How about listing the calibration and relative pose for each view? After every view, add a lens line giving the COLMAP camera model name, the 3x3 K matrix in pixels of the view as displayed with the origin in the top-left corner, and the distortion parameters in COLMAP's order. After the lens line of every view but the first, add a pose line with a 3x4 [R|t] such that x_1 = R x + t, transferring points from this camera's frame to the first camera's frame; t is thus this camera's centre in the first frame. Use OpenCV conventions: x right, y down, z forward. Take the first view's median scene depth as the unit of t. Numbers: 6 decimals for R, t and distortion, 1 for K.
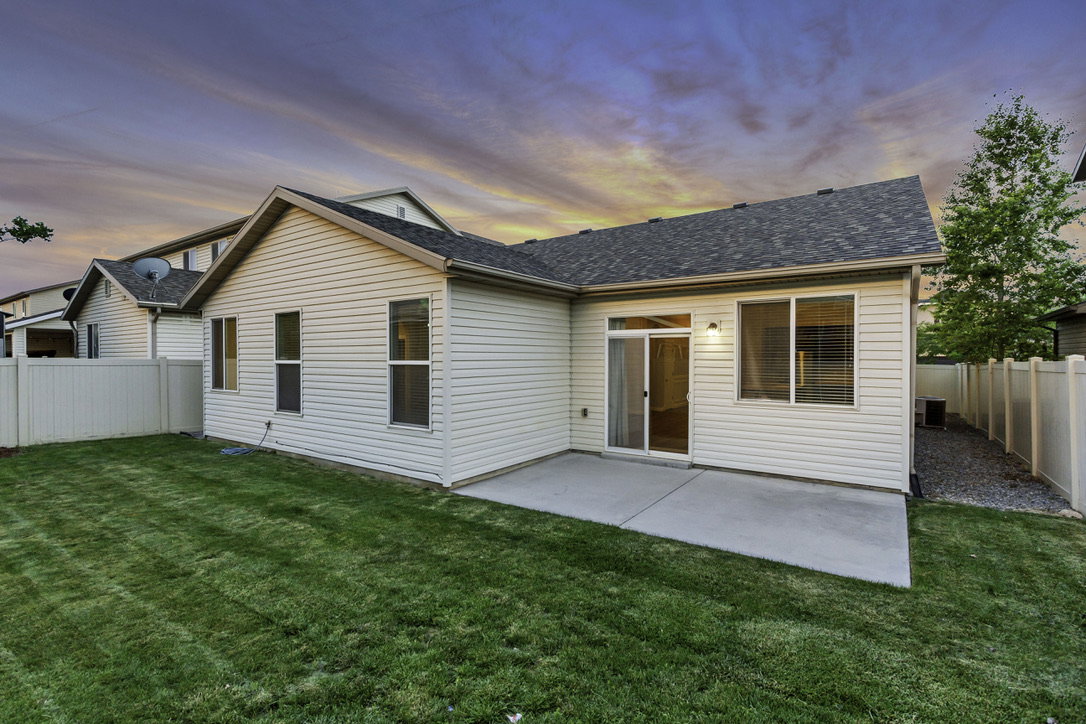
lens RADIAL K [[498.3, 0, 558.8], [0, 498.3, 362.0], [0, 0, 1]] dist [0.003999, 0.000236]
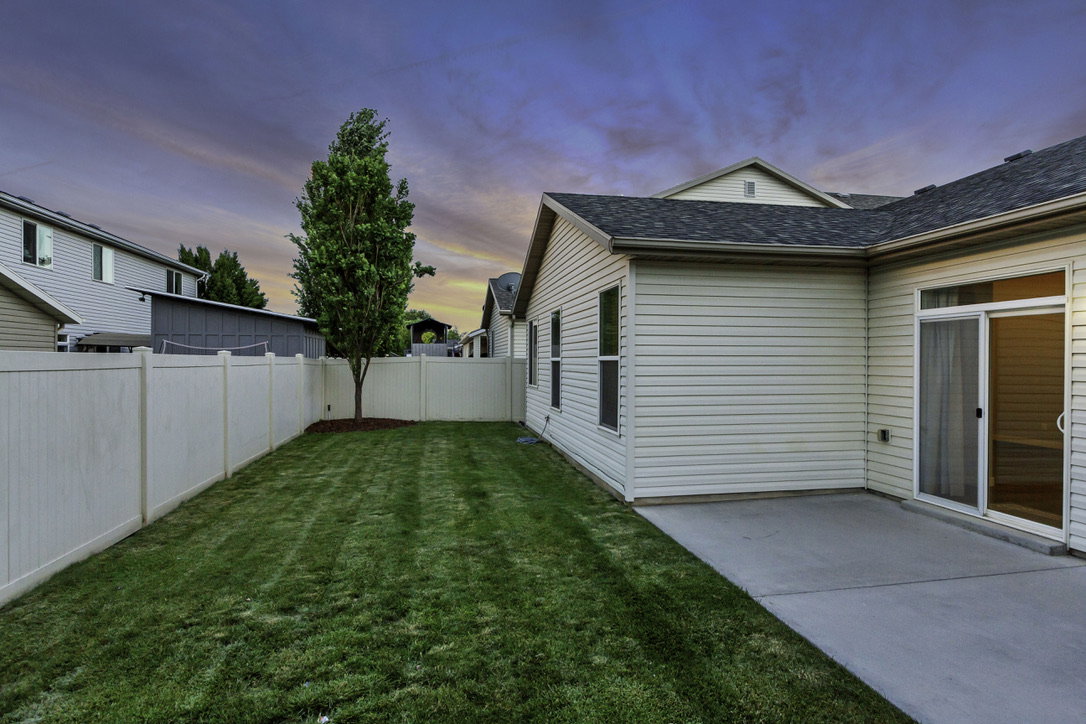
lens RADIAL K [[565.1, 0, 543.0], [0, 565.1, 362.0], [0, 0, 1]] dist [0.006340, 0.000248]
pose [[0.708094, 0.004159, -0.706106, 0.360375], [-0.009317, 0.999951, -0.003453, 0.013461], [0.706057, 0.009024, 0.708098, 0.197231]]
